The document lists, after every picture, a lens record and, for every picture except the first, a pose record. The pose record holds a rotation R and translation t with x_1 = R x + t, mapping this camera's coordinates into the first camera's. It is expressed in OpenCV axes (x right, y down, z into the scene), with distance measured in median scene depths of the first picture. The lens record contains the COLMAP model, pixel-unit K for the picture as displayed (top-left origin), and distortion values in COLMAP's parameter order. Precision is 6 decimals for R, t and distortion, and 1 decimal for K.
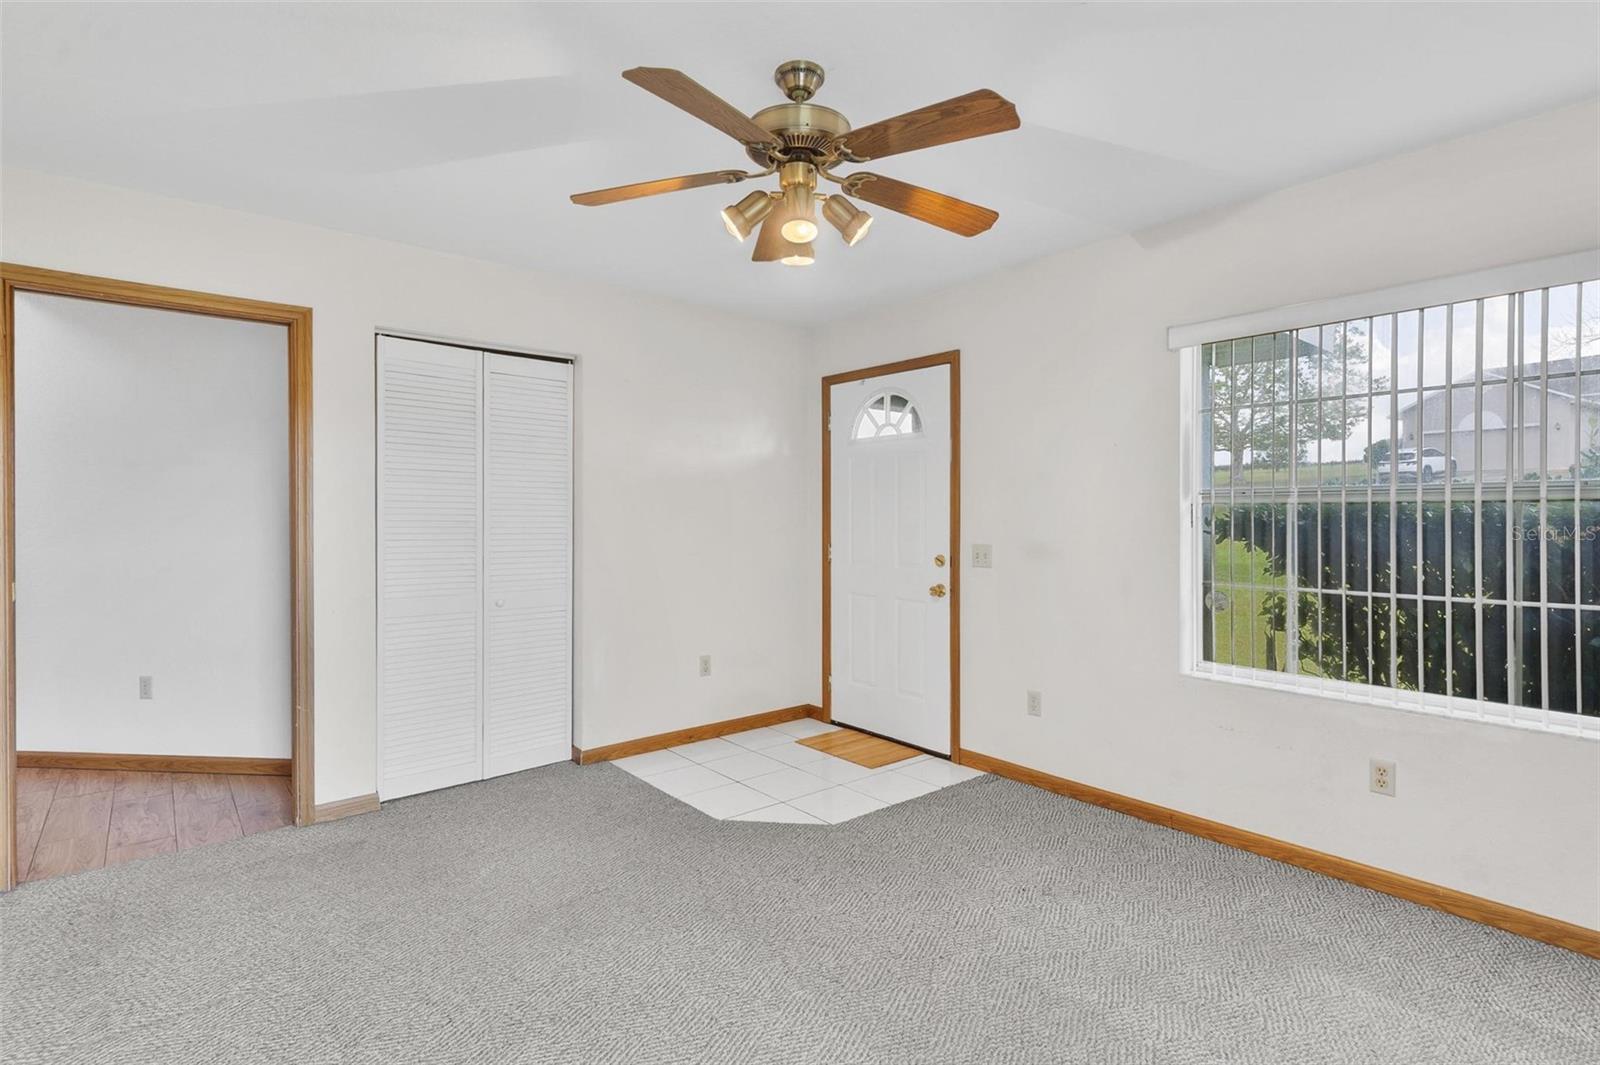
lens RADIAL K [[778.0, 0, 800.2], [0, 778.0, 526.8], [0, 0, 1]] dist [0.002728, -0.000794]
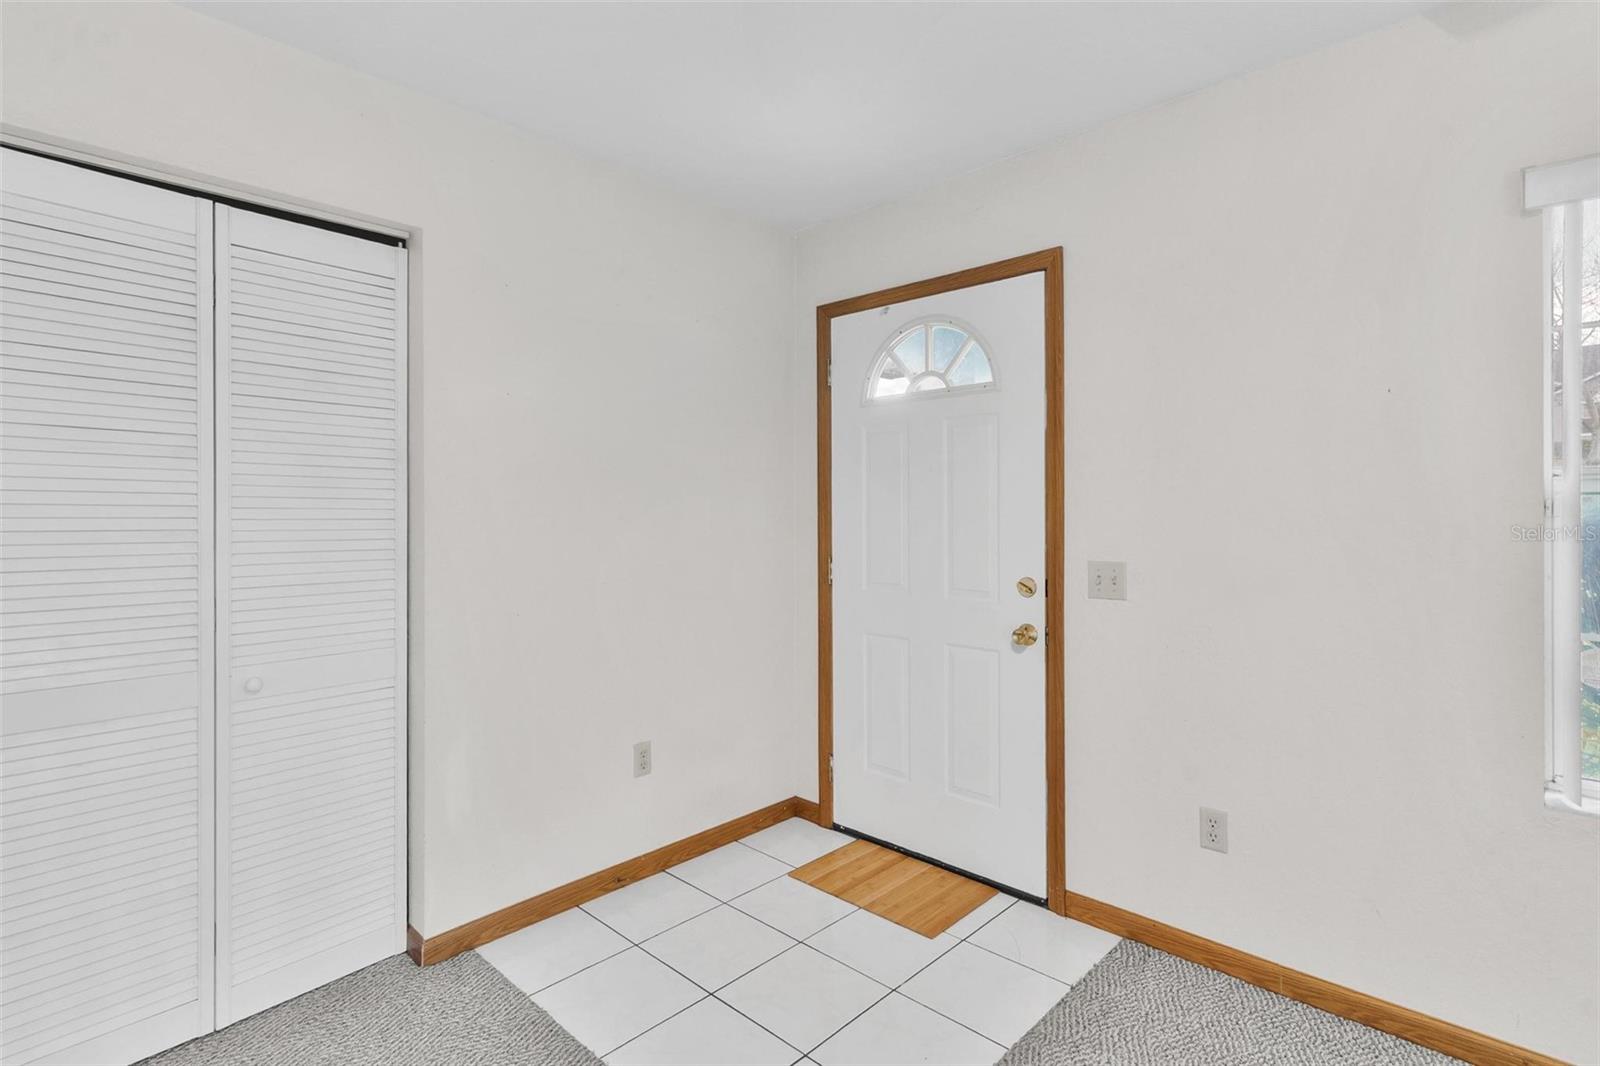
lens RADIAL K [[778.0, 0, 801.8], [0, 778.0, 519.8], [0, 0, 1]] dist [0.002728, -0.000794]
pose [[0.993260, -0.004594, 0.115820, -0.072672], [0.005154, 0.999976, -0.004536, -0.008445], [-0.115796, 0.005102, 0.993260, 0.400358]]
